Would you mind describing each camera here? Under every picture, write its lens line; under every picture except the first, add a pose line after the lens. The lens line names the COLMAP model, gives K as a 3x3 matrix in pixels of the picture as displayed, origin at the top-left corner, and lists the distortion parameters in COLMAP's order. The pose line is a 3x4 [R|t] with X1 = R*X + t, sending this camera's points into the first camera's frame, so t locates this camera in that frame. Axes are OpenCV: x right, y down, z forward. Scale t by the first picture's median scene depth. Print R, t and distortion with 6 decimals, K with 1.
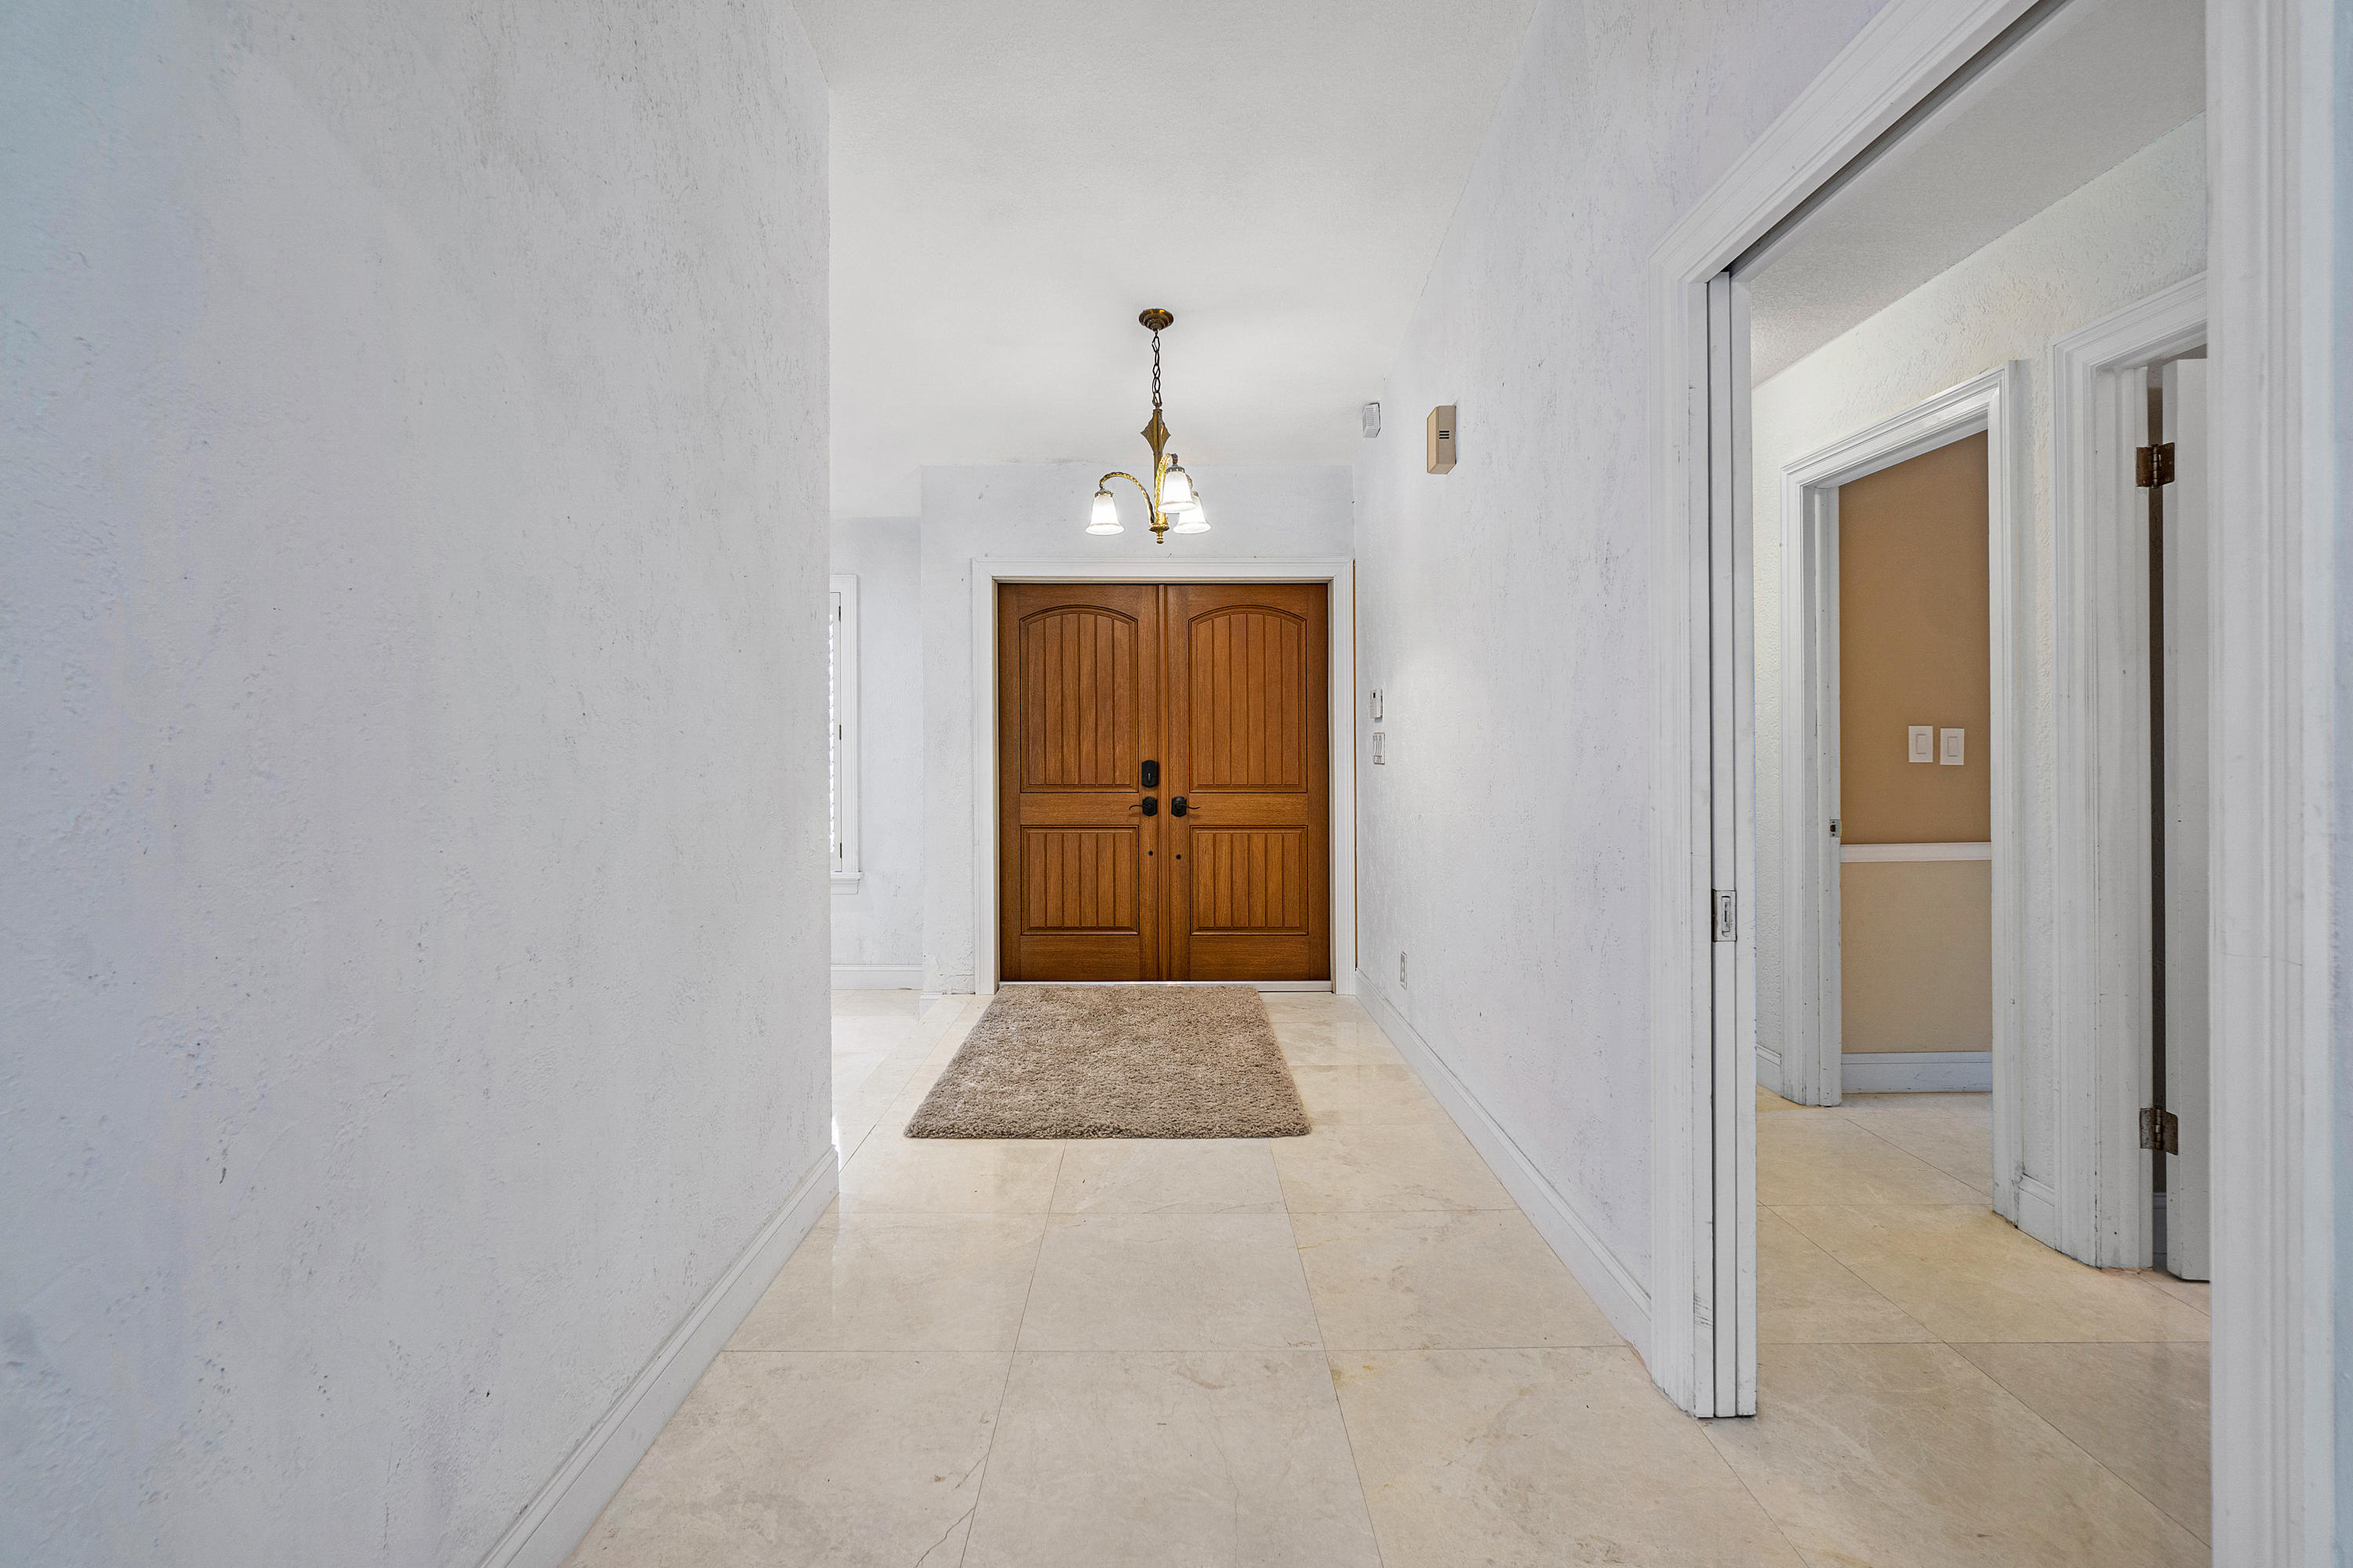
lens RADIAL K [[1022.5, 0, 1179.0], [0, 1022.5, 744.7], [0, 0, 1]] dist [-0.003592, 0.001413]
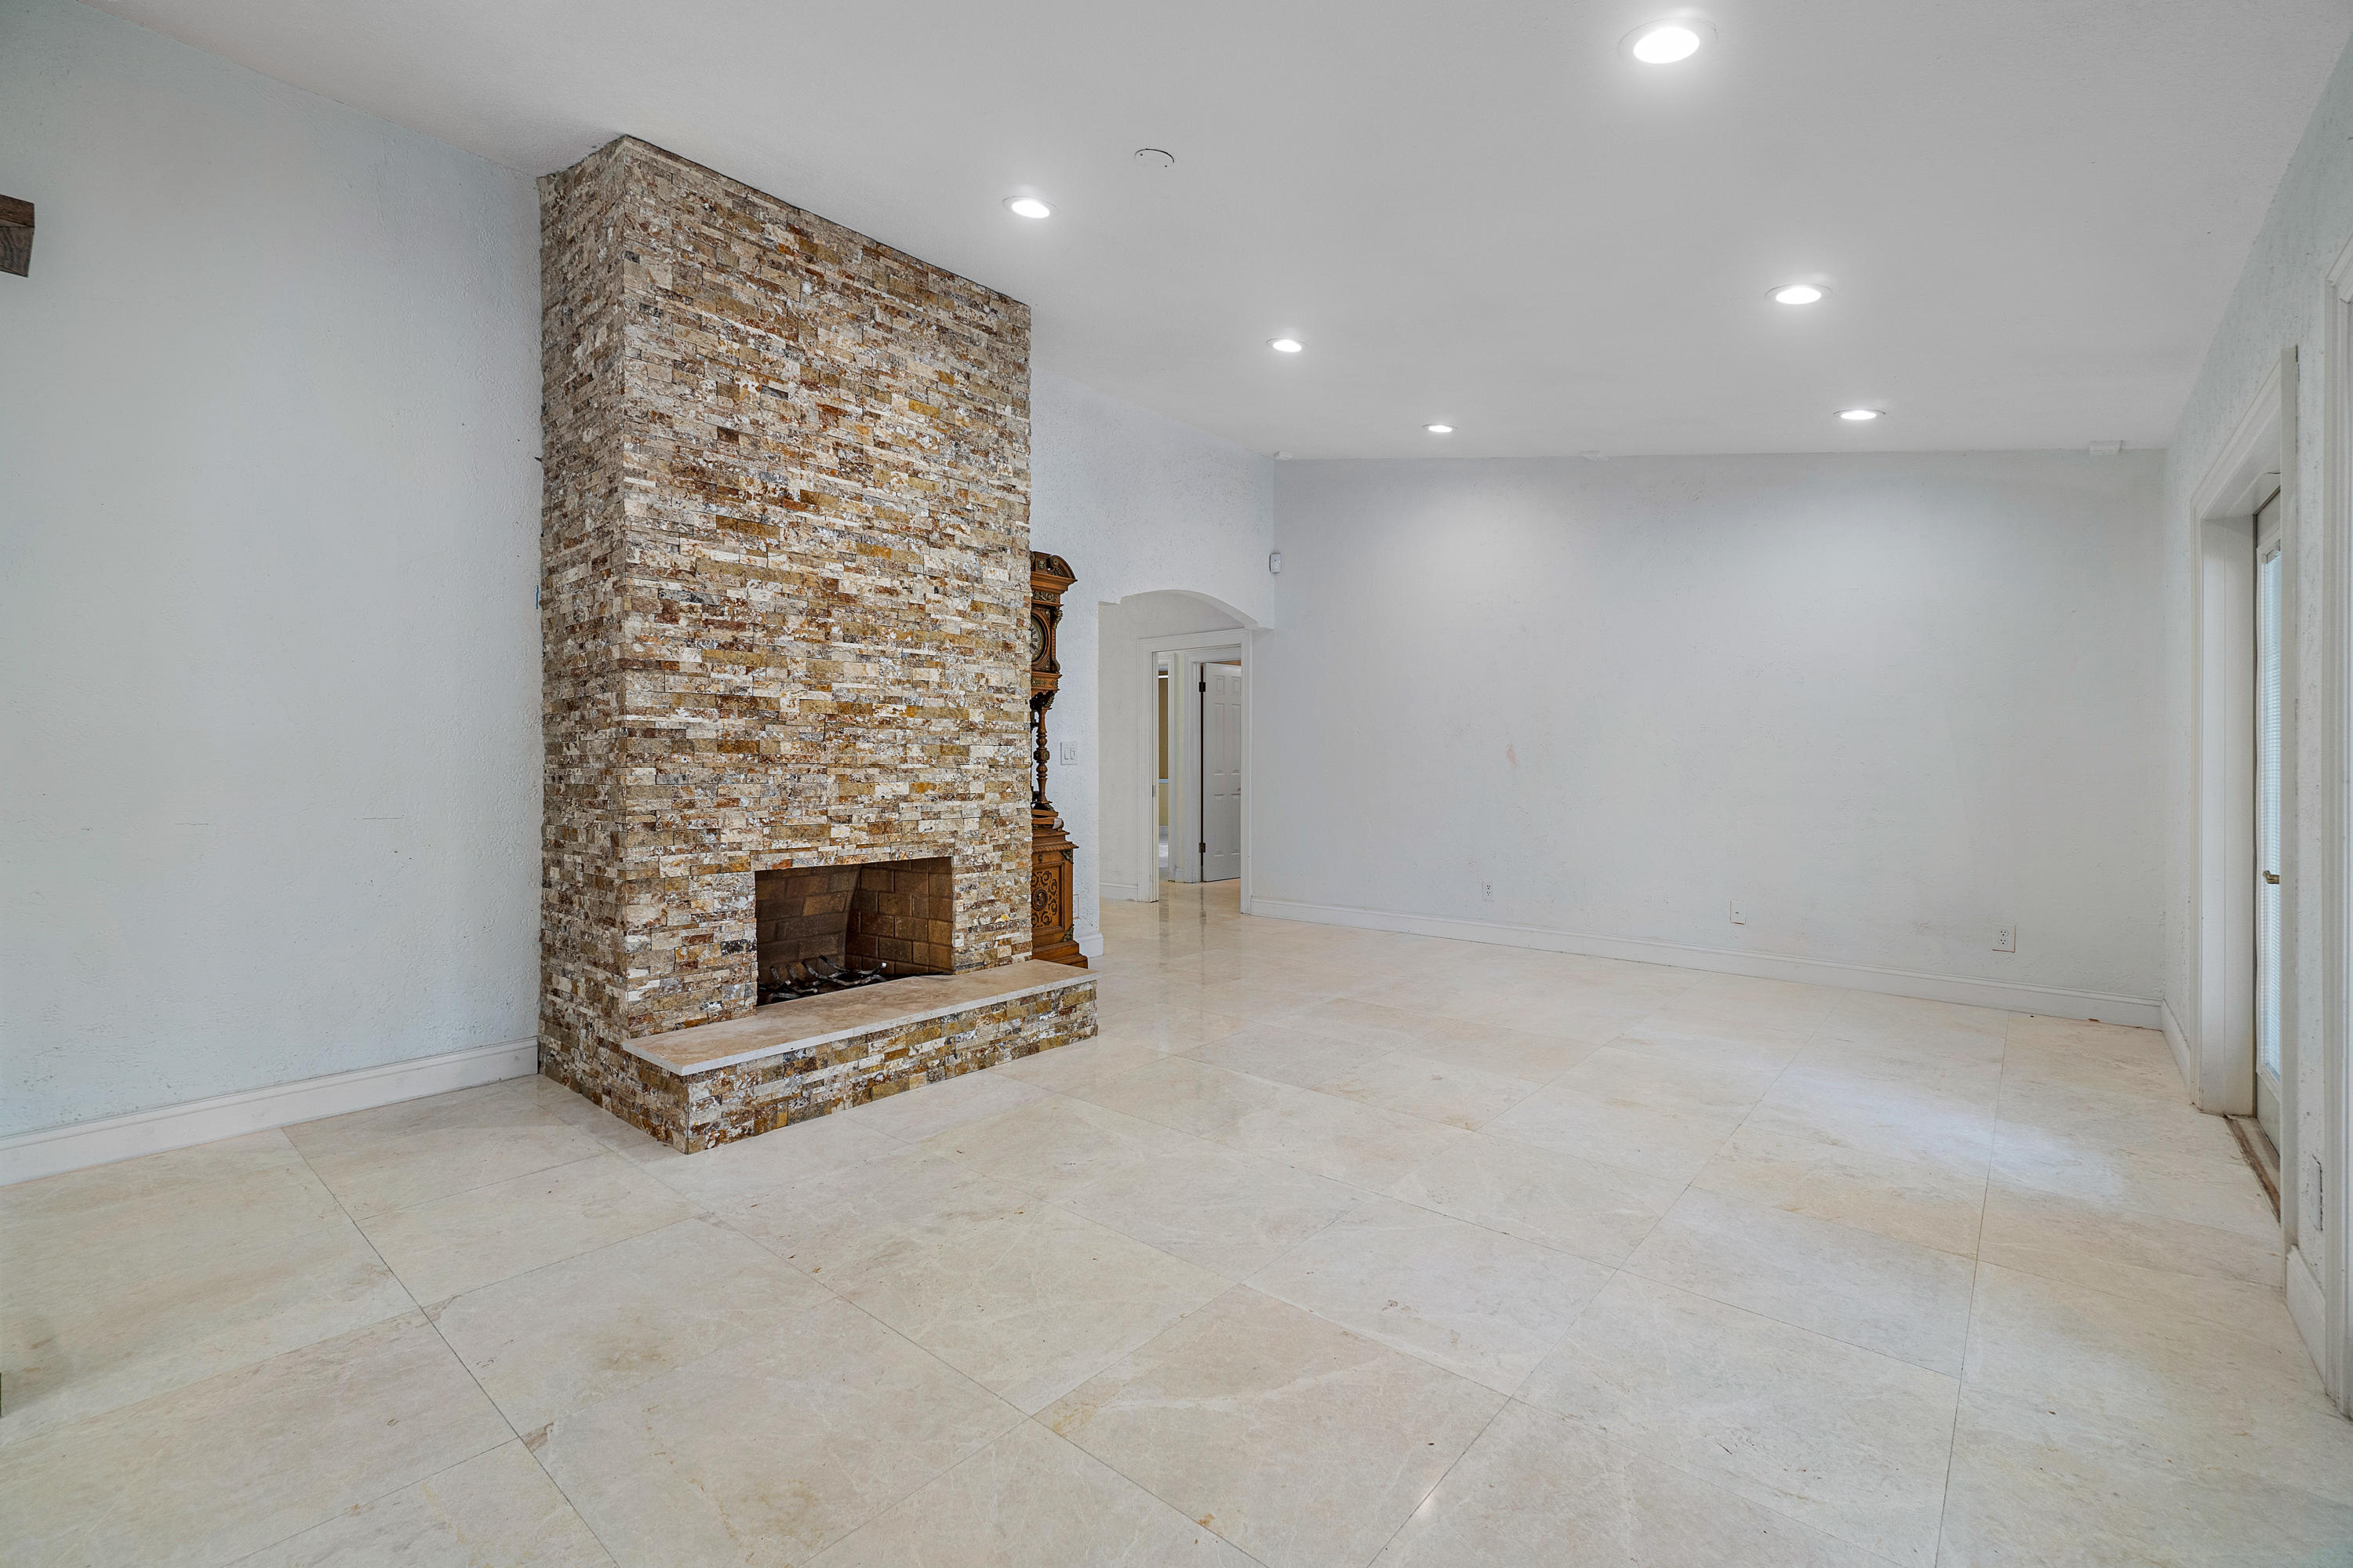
lens RADIAL K [[1022.5, 0, 1155.5], [0, 1022.5, 772.6], [0, 0, 1]] dist [-0.003592, 0.001413]
pose [[0.665644, -0.008705, 0.746219, -1.005702], [0.004299, 0.999960, 0.007830, 0.019292], [-0.746257, -0.002004, 0.665654, -0.720184]]
